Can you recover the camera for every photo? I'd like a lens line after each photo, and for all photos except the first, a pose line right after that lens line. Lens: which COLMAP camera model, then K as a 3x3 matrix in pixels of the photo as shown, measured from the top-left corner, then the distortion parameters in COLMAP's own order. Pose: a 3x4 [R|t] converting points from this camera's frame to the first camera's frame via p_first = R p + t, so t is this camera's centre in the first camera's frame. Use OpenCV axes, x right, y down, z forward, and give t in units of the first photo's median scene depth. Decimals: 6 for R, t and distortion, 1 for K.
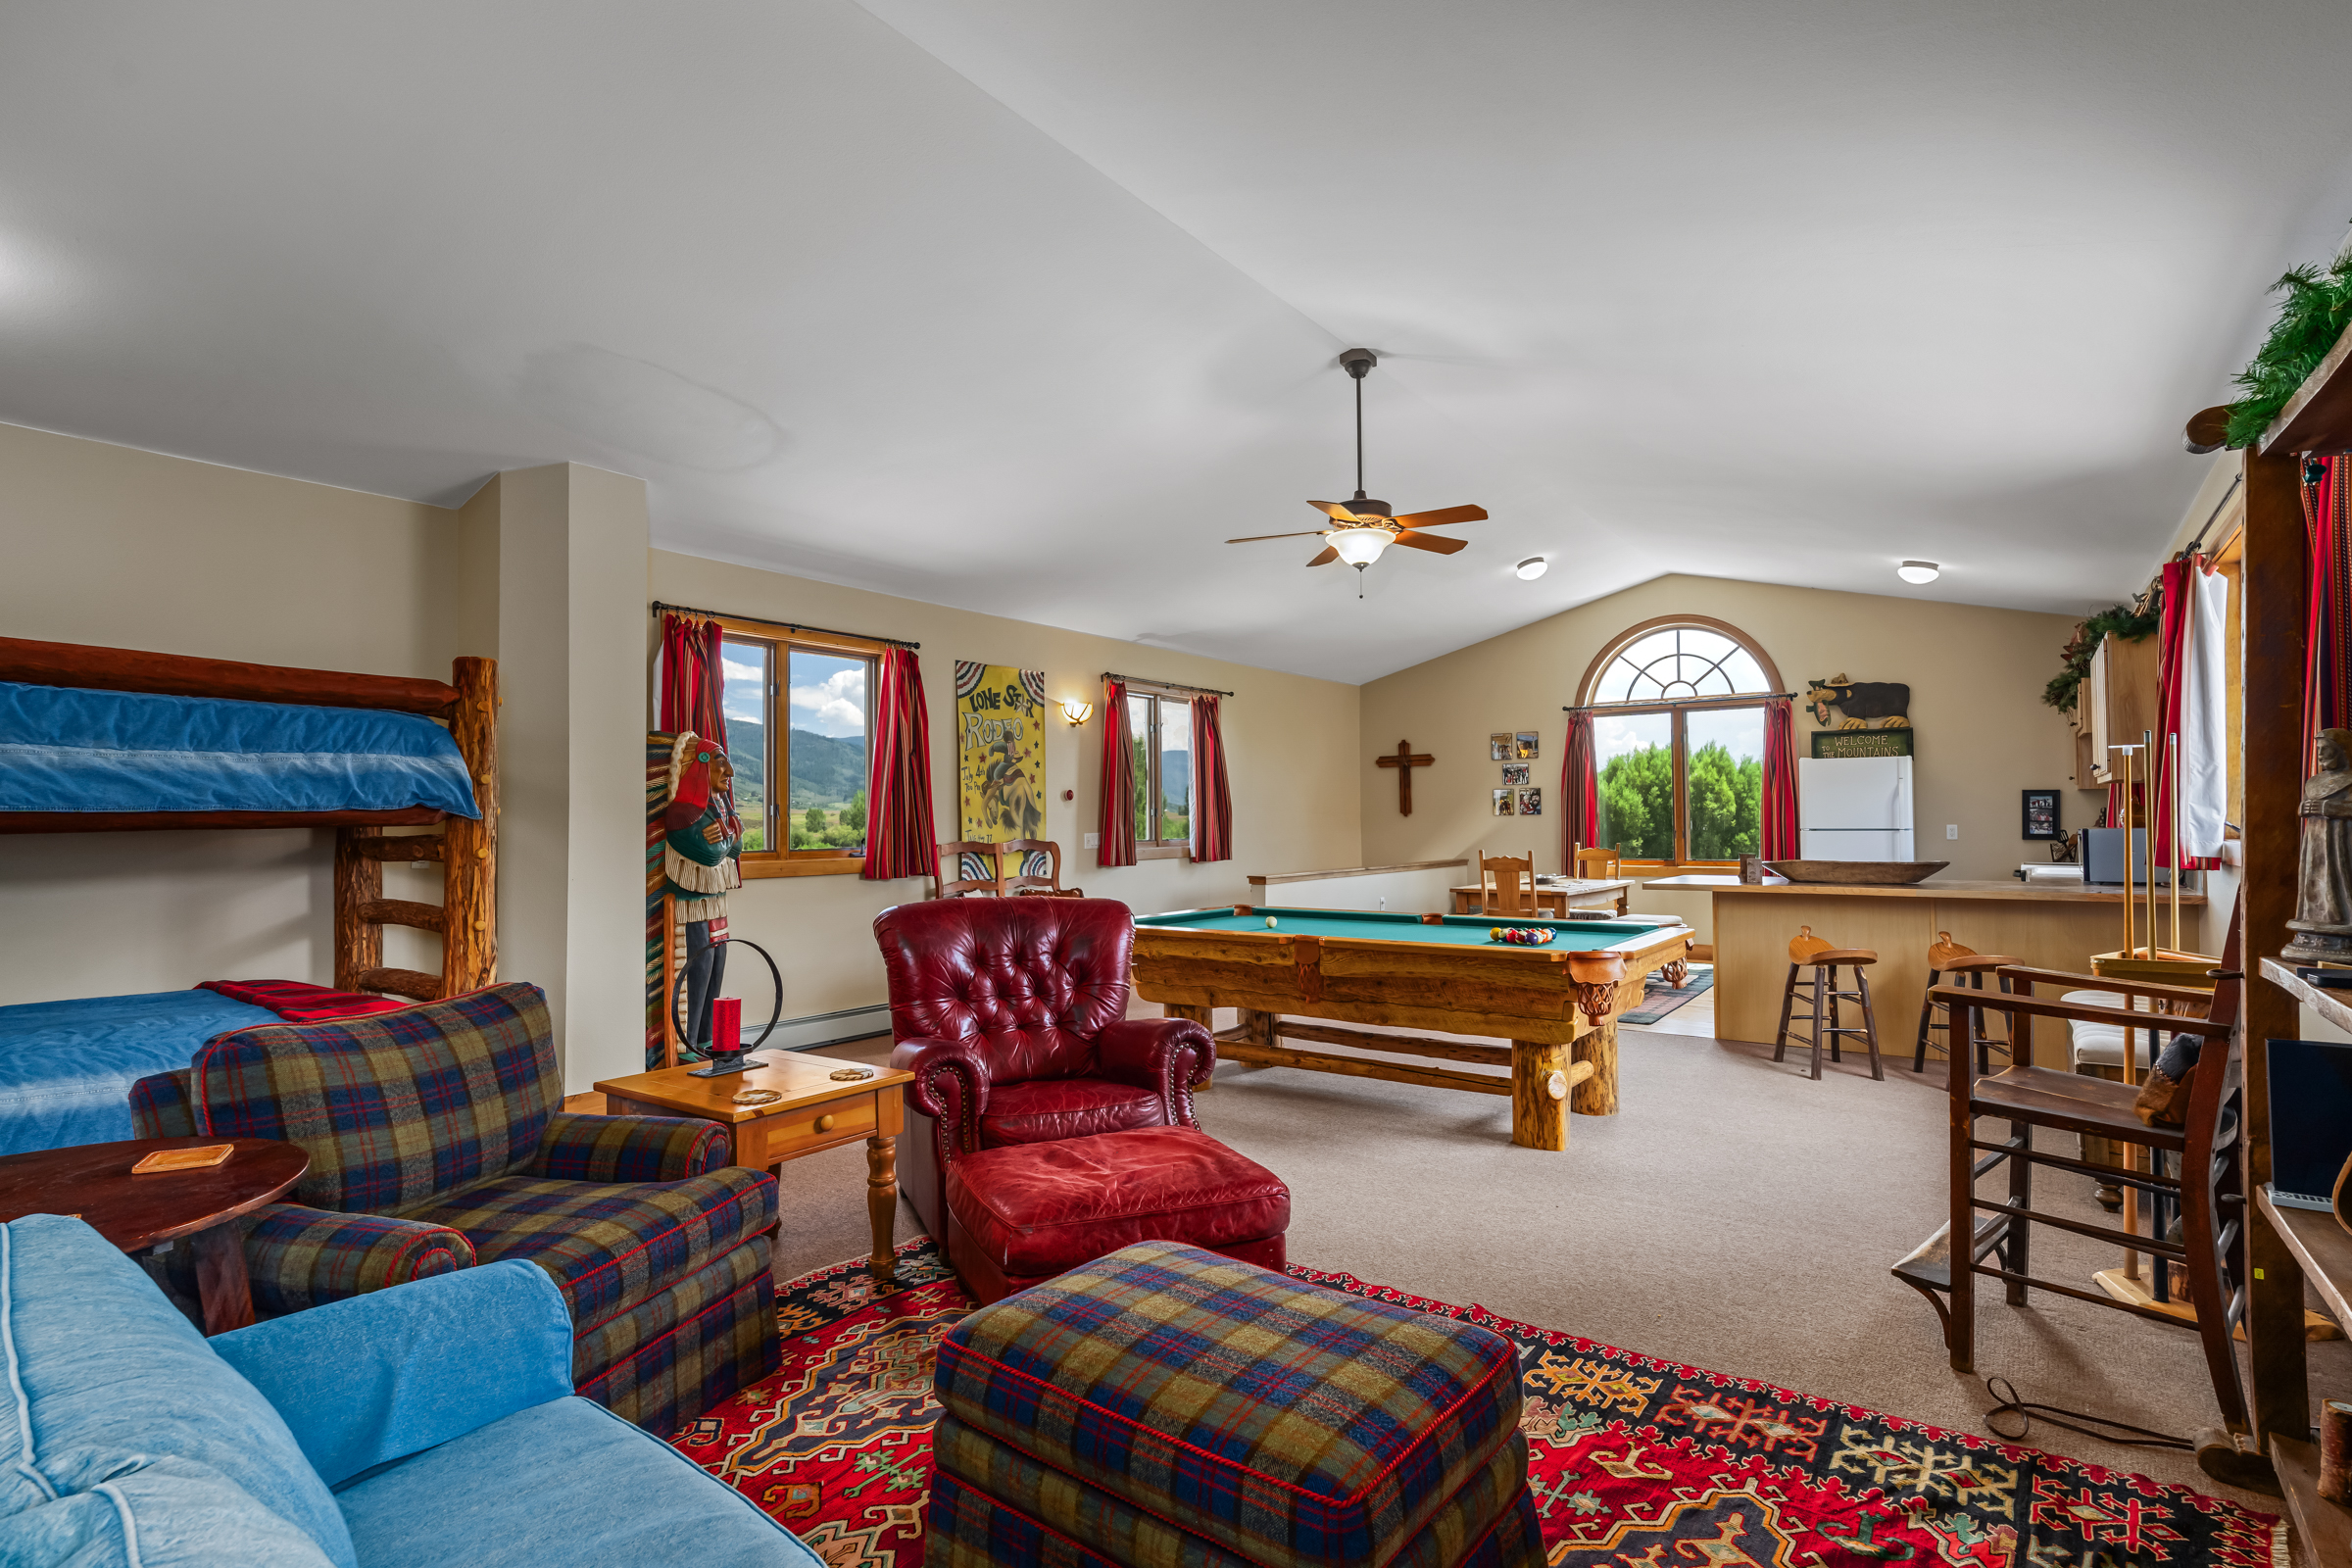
lens RADIAL K [[1193.7, 0, 1188.2], [0, 1193.7, 794.3], [0, 0, 1]] dist [-0.003112, -0.000102]
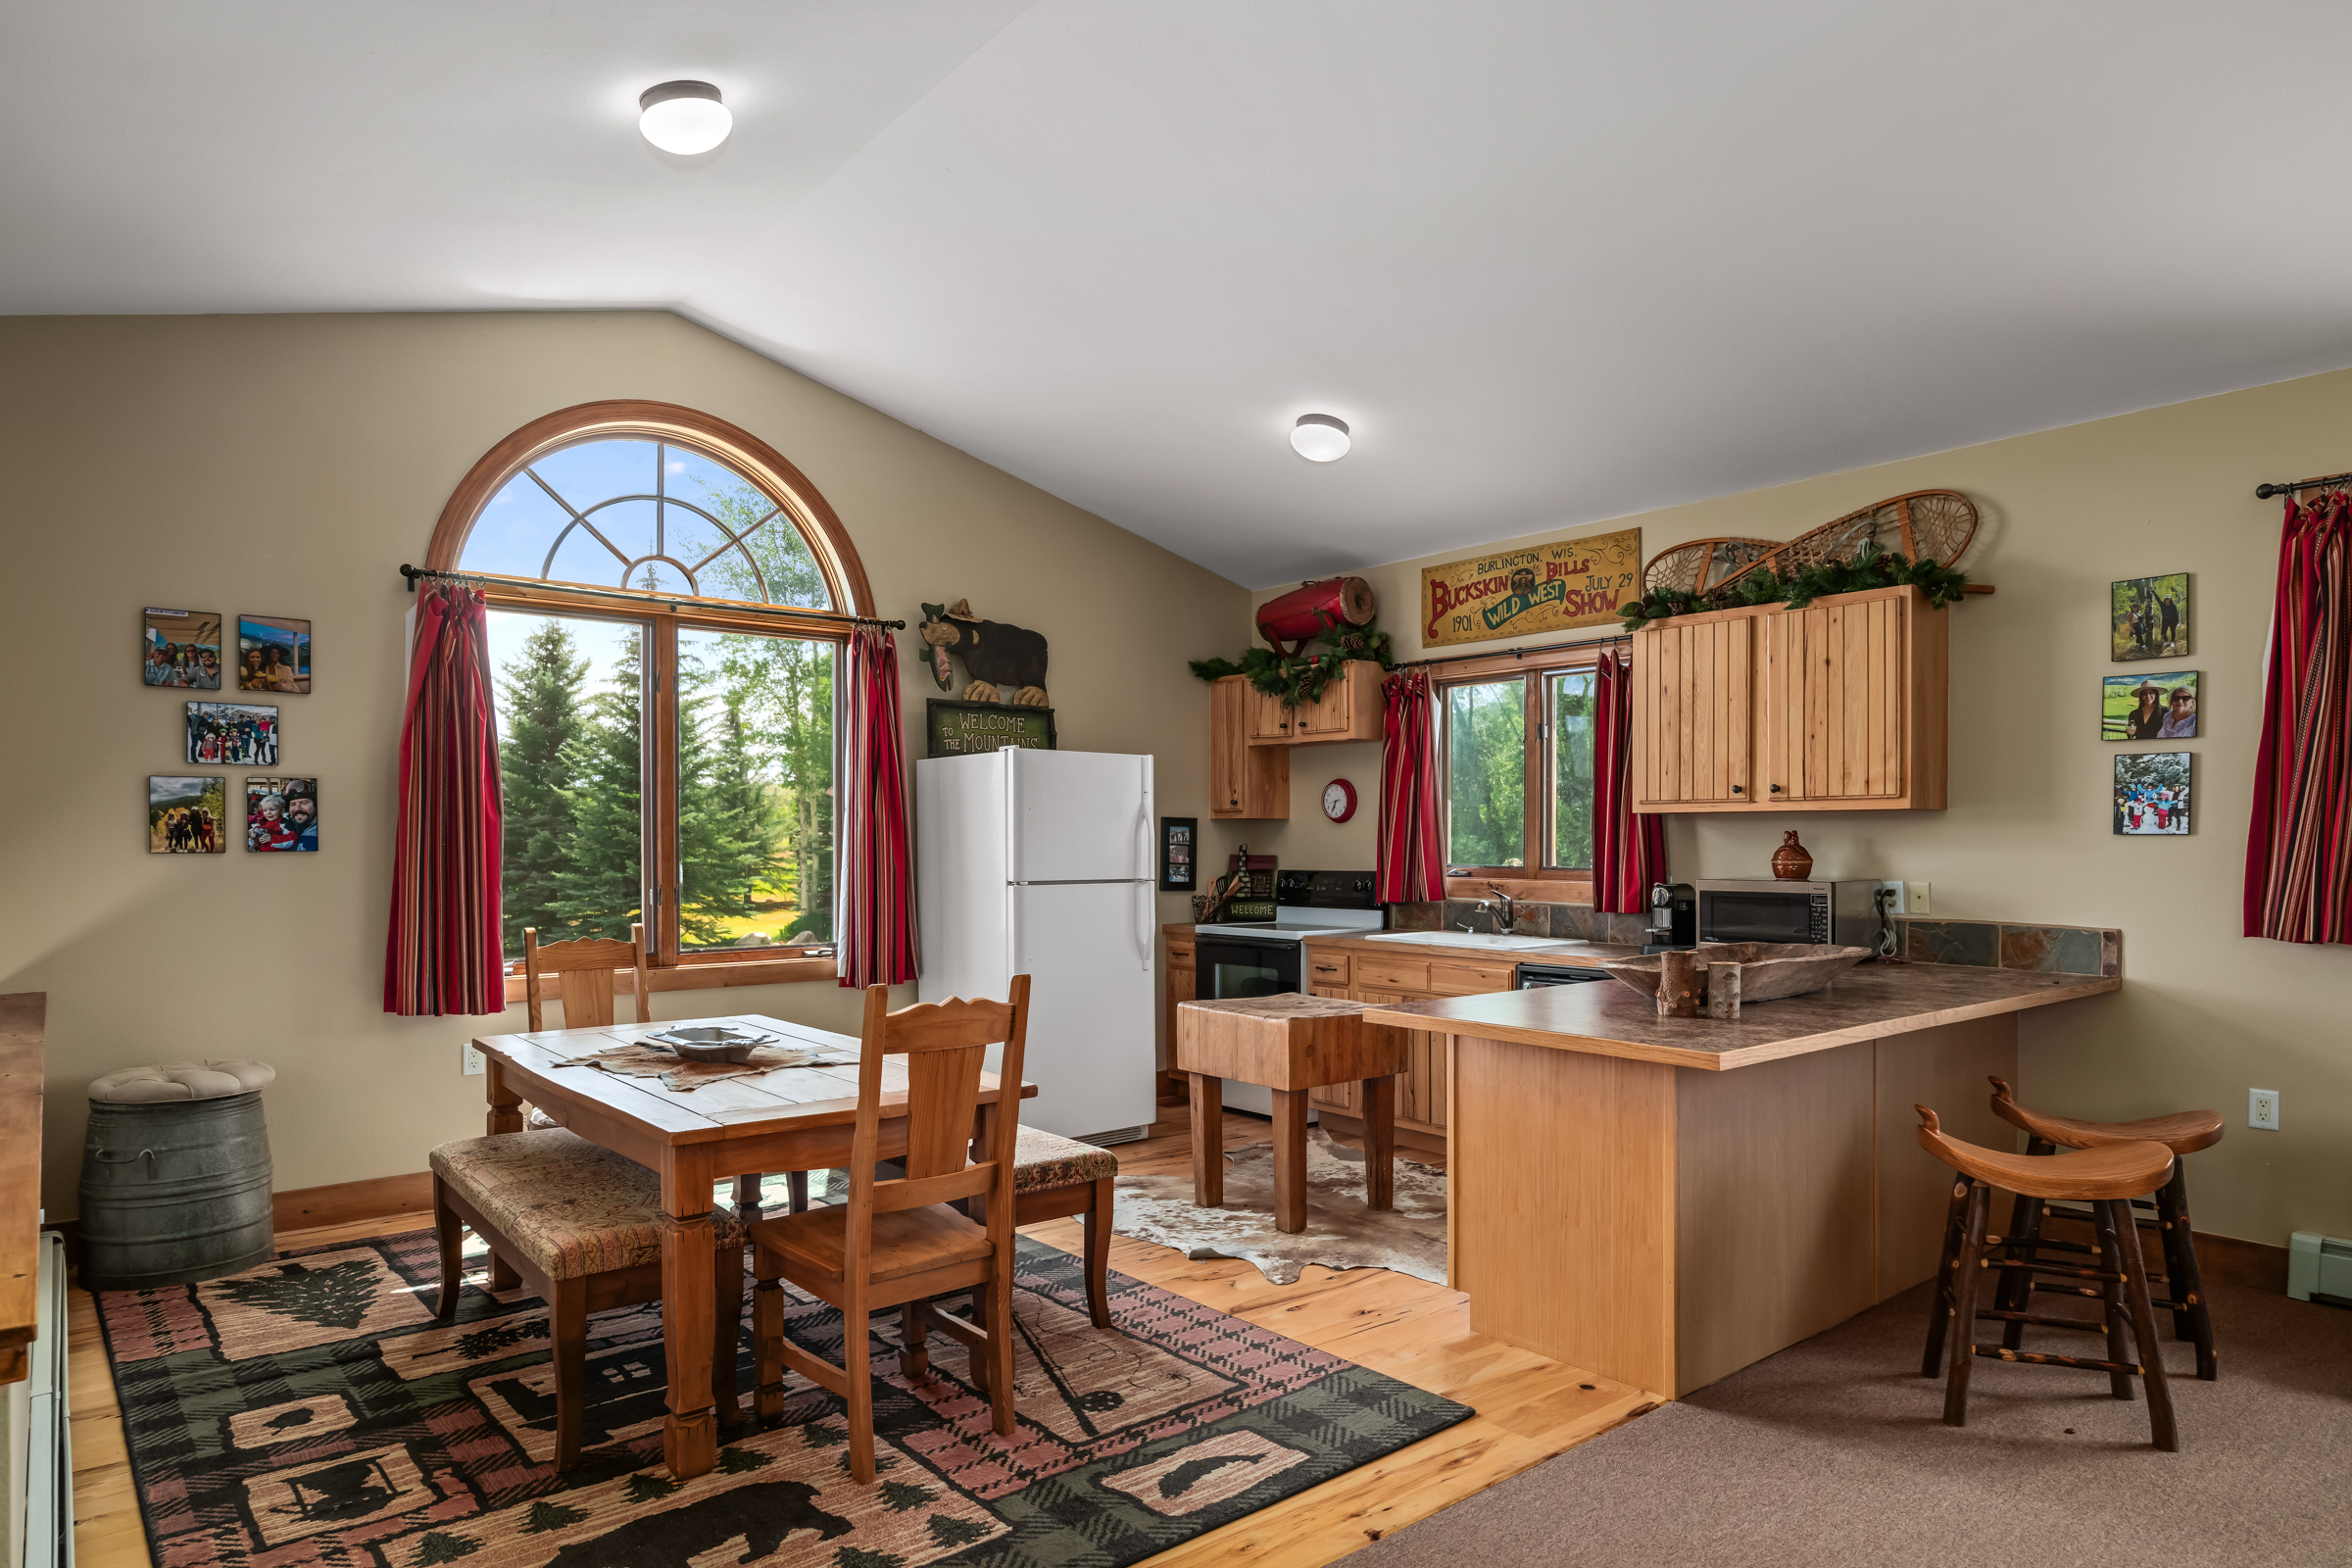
lens RADIAL K [[1405.2, 0, 1200.2], [0, 1405.2, 847.3], [0, 0, 1]] dist [-0.004730, -0.000648]
pose [[0.253776, 0.003464, 0.967257, -0.049775], [-0.021114, 0.999775, 0.001960, 0.009339], [-0.967033, -0.020920, 0.253792, 0.666323]]
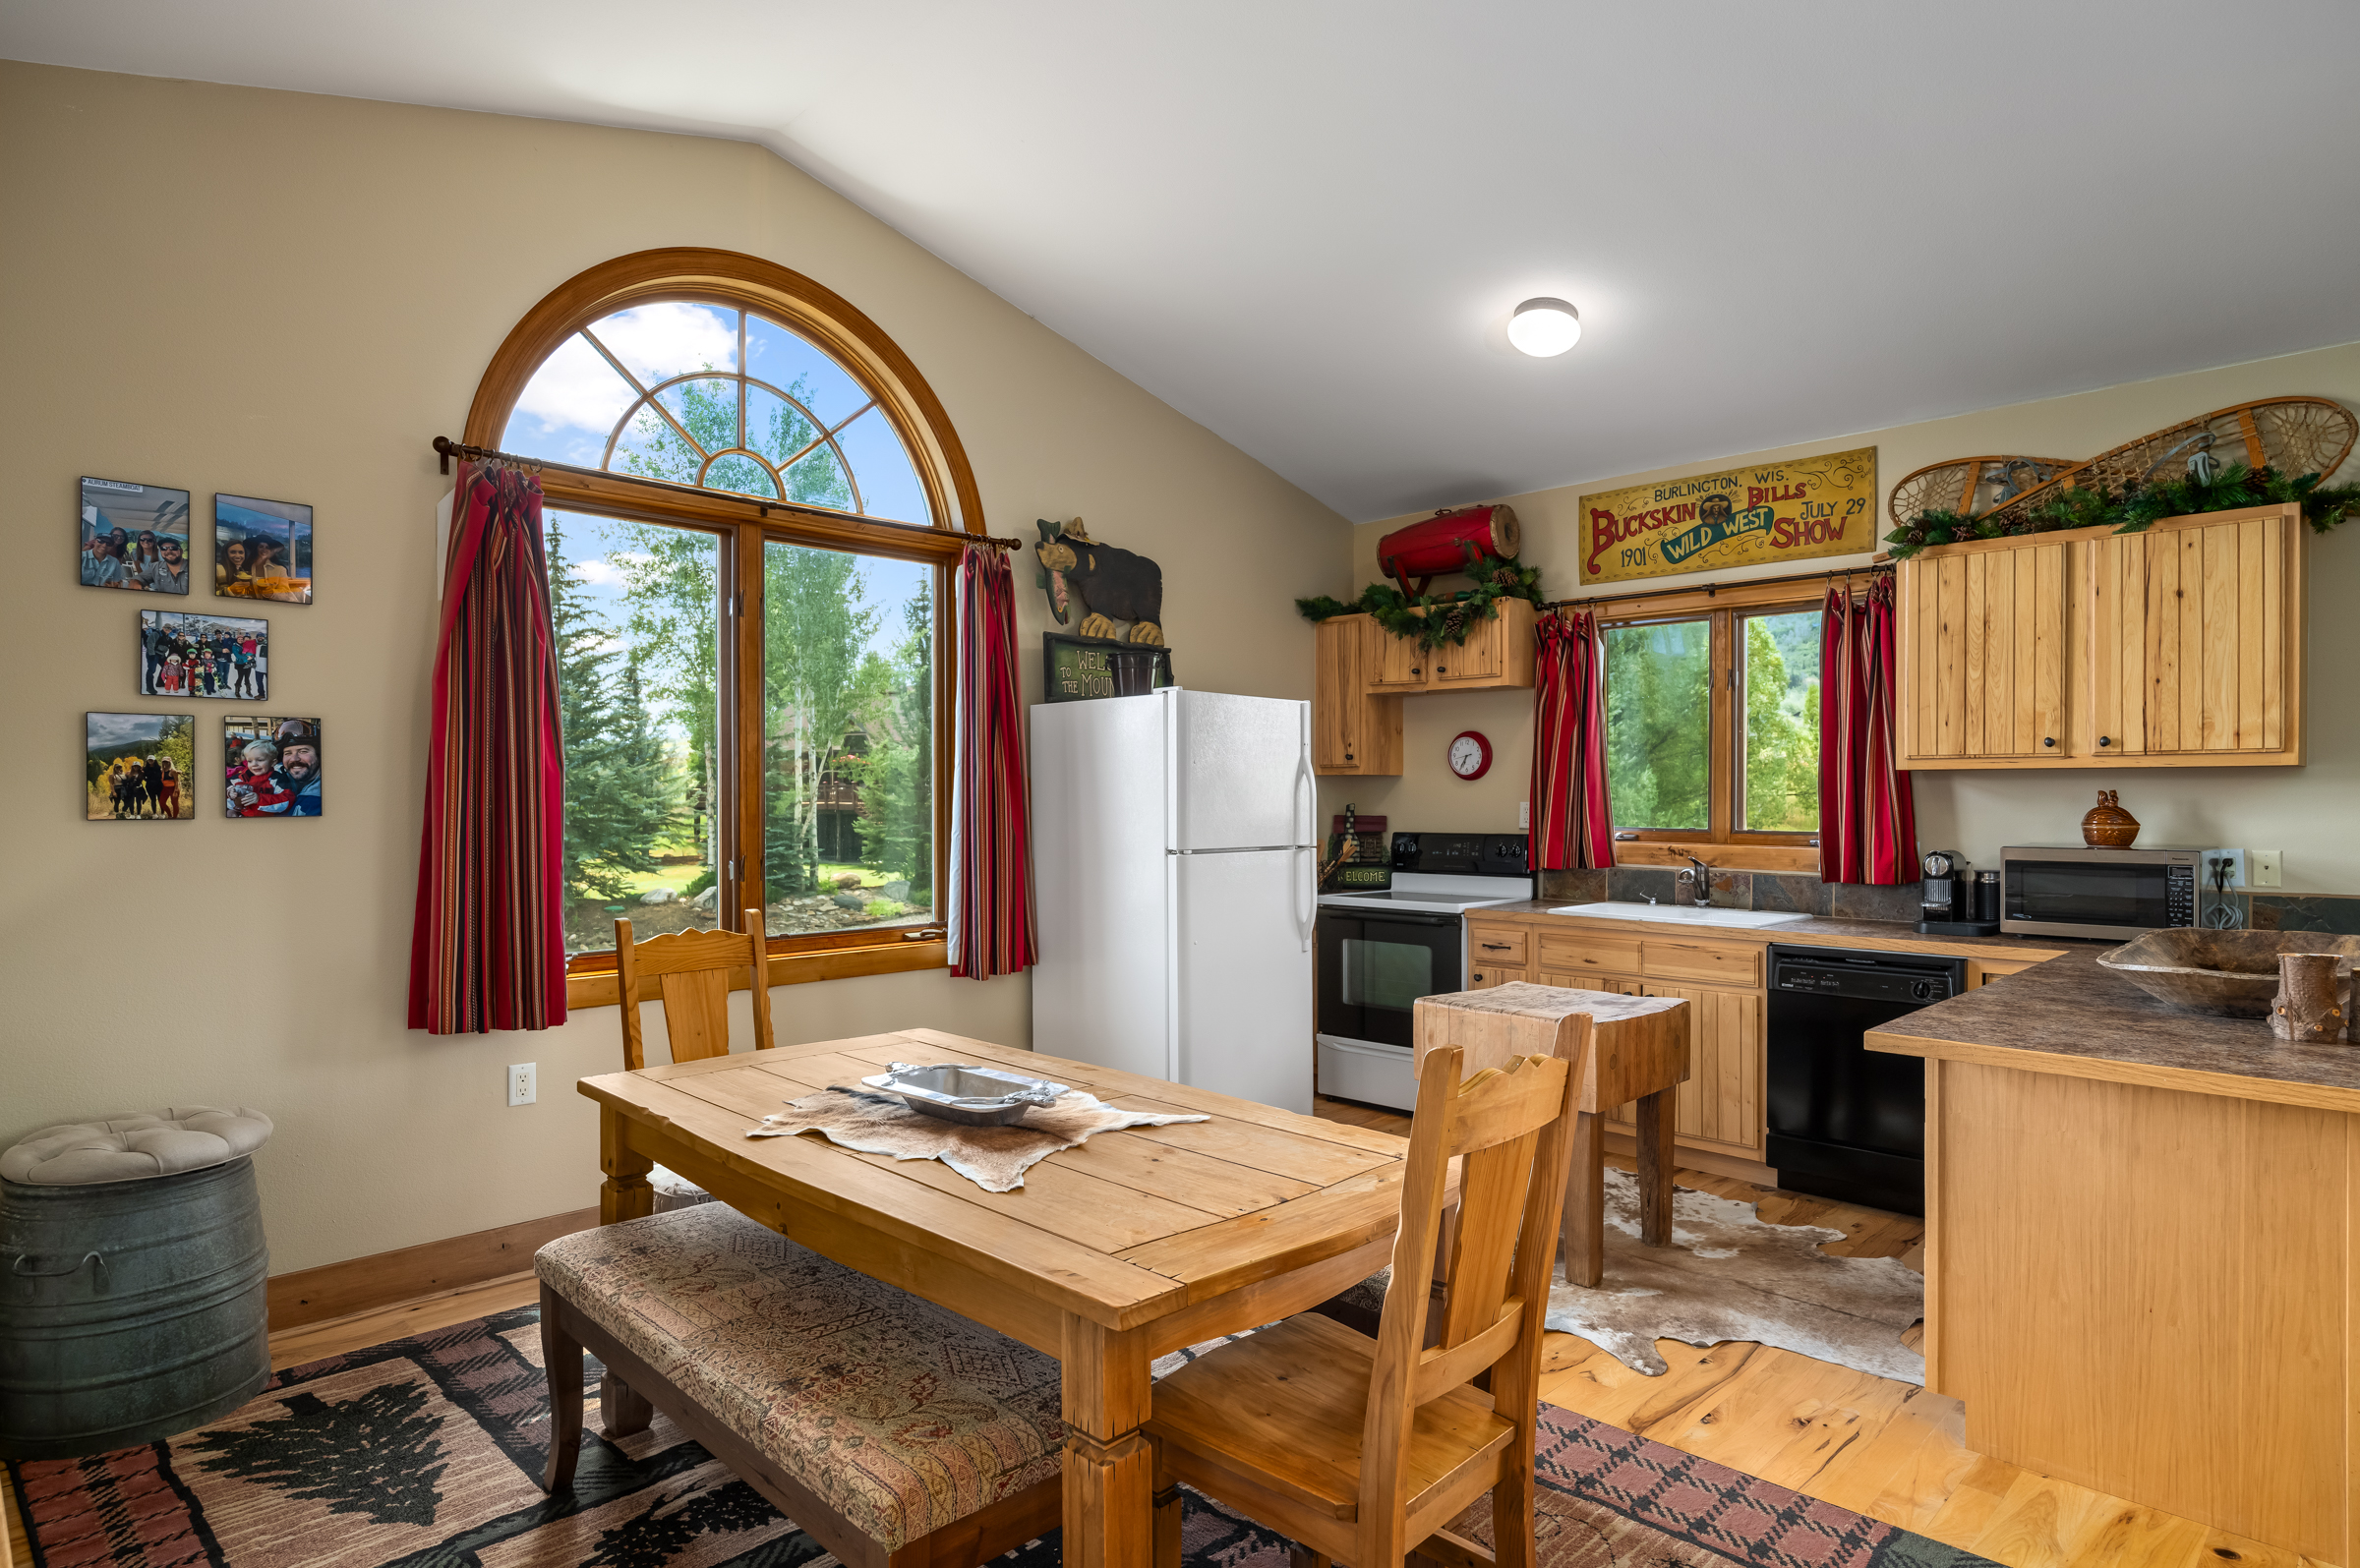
lens RADIAL K [[1318.2, 0, 1186.7], [0, 1318.2, 797.5], [0, 0, 1]] dist [-0.005547, -0.000387]
pose [[0.166580, 0.007163, 0.986002, 0.037560], [-0.021600, 0.999760, -0.003614, 0.009706], [-0.985791, -0.020695, 0.166695, 0.797056]]
